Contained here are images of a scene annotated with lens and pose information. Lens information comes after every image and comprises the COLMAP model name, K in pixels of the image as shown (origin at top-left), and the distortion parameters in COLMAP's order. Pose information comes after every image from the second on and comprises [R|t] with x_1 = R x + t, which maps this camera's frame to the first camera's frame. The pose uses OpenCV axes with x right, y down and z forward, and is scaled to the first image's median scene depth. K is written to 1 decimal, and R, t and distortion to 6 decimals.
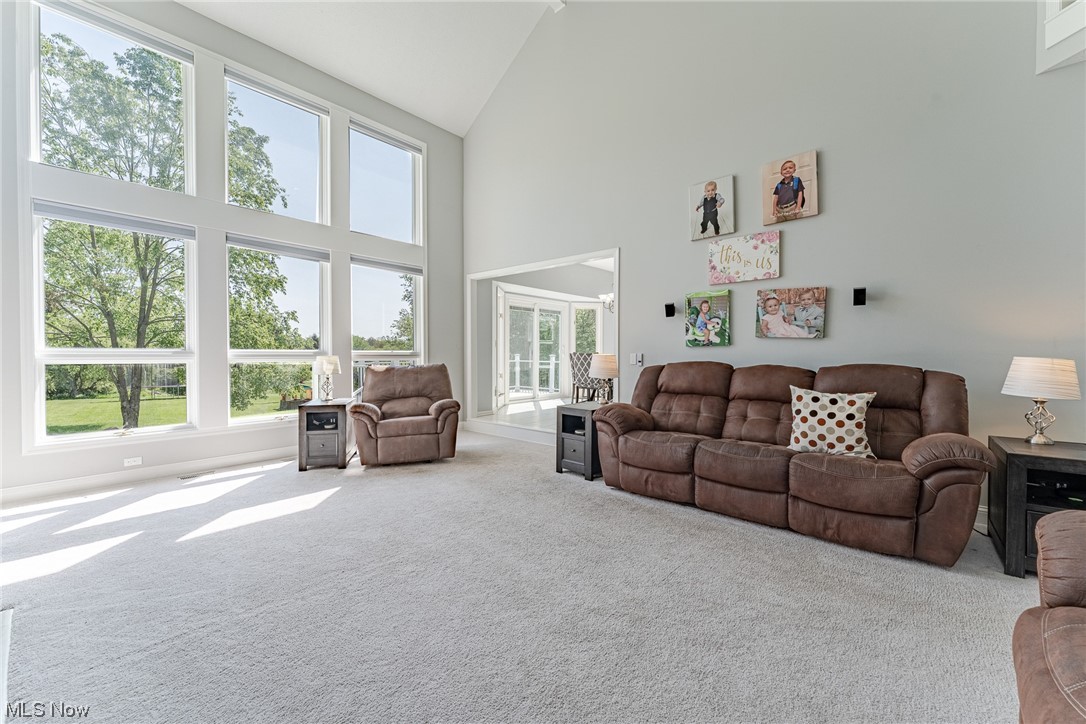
lens RADIAL K [[441.5, 0, 543.0], [0, 441.5, 362.0], [0, 0, 1]] dist [-0.000430, 0.010987]
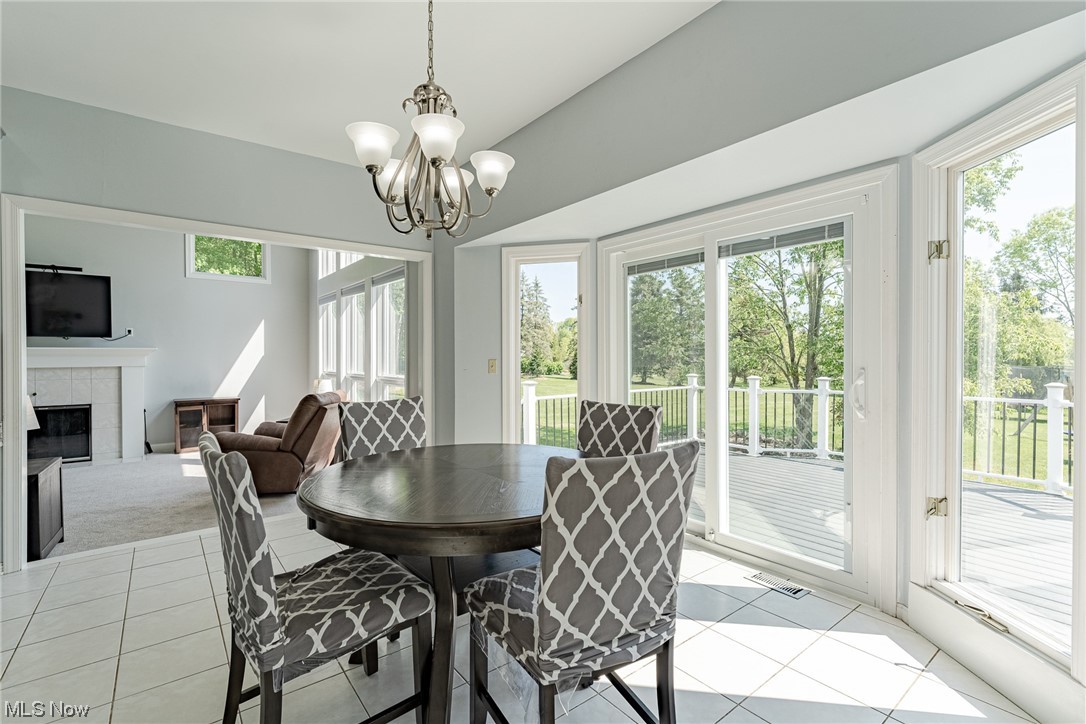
lens RADIAL K [[487.0, 0, 543.0], [0, 487.0, 362.0], [0, 0, 1]] dist [0.000527, 0.000104]
pose [[-0.192528, 0.010171, -0.981239, 0.625554], [-0.014194, 0.999813, 0.013149, -0.082013], [0.981189, 0.016459, -0.192347, 1.743589]]
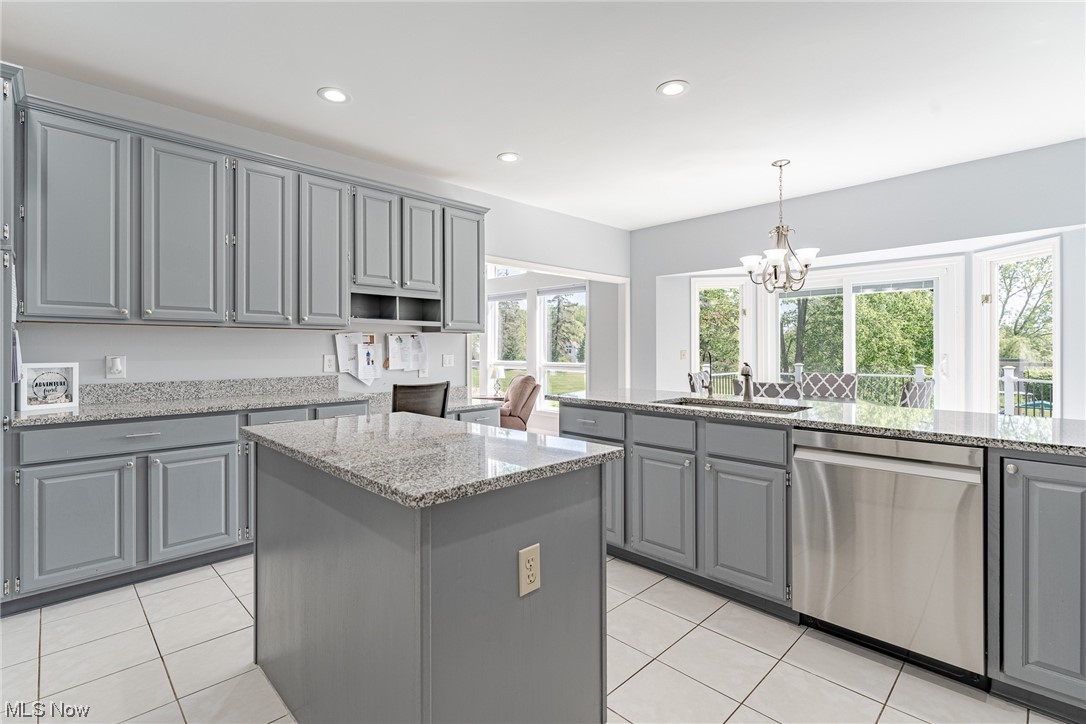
lens RADIAL K [[505.9, 0, 539.8], [0, 505.9, 350.3], [0, 0, 1]] dist [0.002841, 0.000344]
pose [[-0.084159, 0.000494, -0.996452, 1.161793], [-0.014711, 0.999890, 0.001738, -0.072064], [0.996344, 0.014805, -0.084142, 1.243926]]
